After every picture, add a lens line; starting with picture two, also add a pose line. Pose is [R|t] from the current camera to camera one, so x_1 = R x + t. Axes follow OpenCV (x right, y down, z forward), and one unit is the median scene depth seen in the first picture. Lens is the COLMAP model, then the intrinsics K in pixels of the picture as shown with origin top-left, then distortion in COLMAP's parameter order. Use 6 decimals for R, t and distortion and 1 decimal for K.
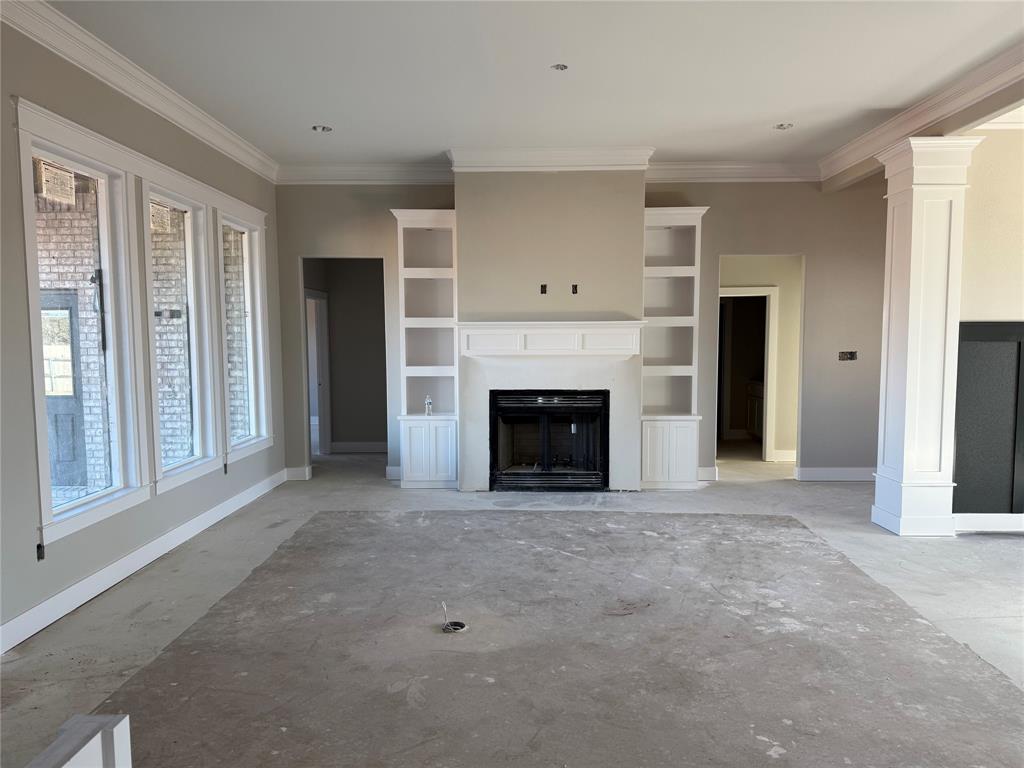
lens RADIAL K [[715.9, 0, 510.6], [0, 715.9, 391.1], [0, 0, 1]] dist [0.075459, -0.095061]
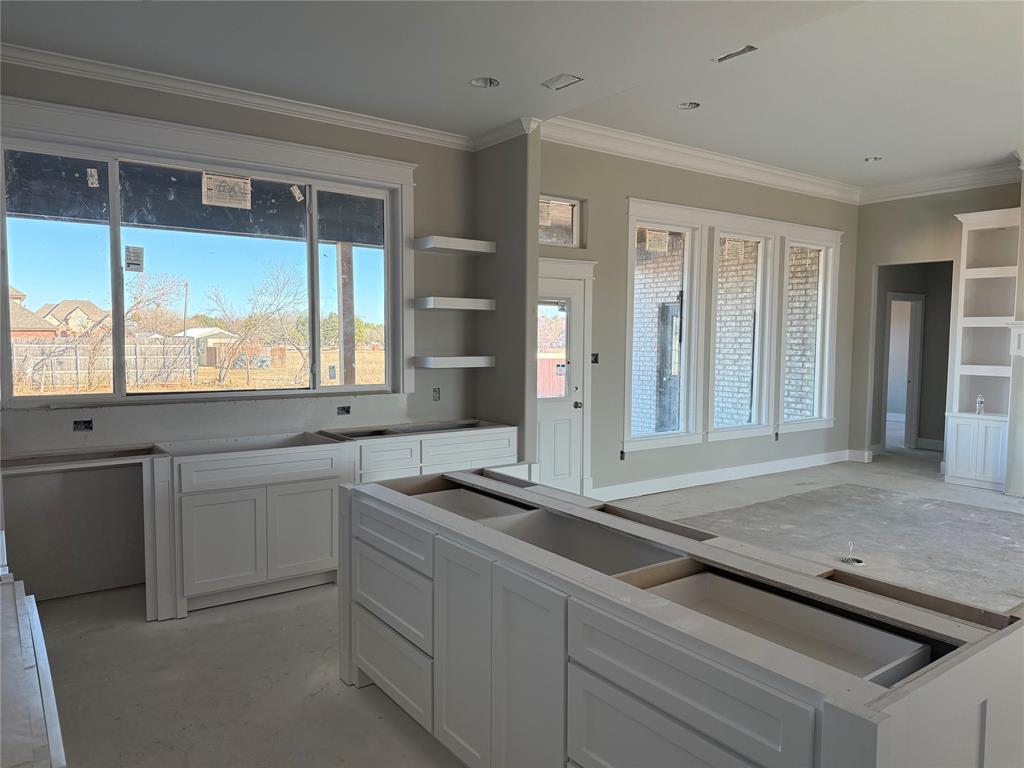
lens RADIAL K [[715.9, 0, 506.6], [0, 715.9, 386.7], [0, 0, 1]] dist [0.075459, -0.095061]
pose [[0.598737, 0.066687, -0.798164, 0.374996], [-0.072766, 0.996936, 0.028710, 0.017890], [0.797633, 0.040890, 0.601755, -0.183331]]
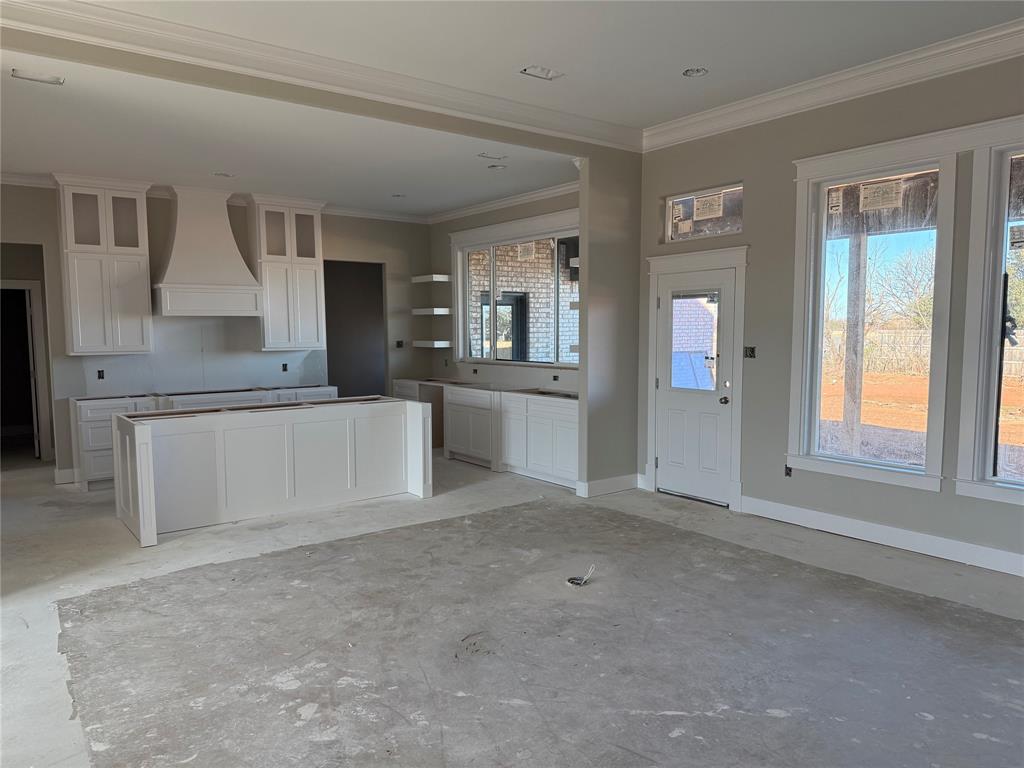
lens RADIAL K [[715.9, 0, 511.0], [0, 715.9, 389.4], [0, 0, 1]] dist [0.075459, -0.095061]
pose [[-0.784905, 0.062119, -0.616495, 0.457488], [-0.040006, 0.987805, 0.150468, -0.092458], [0.618323, 0.142767, -0.772848, 1.185440]]
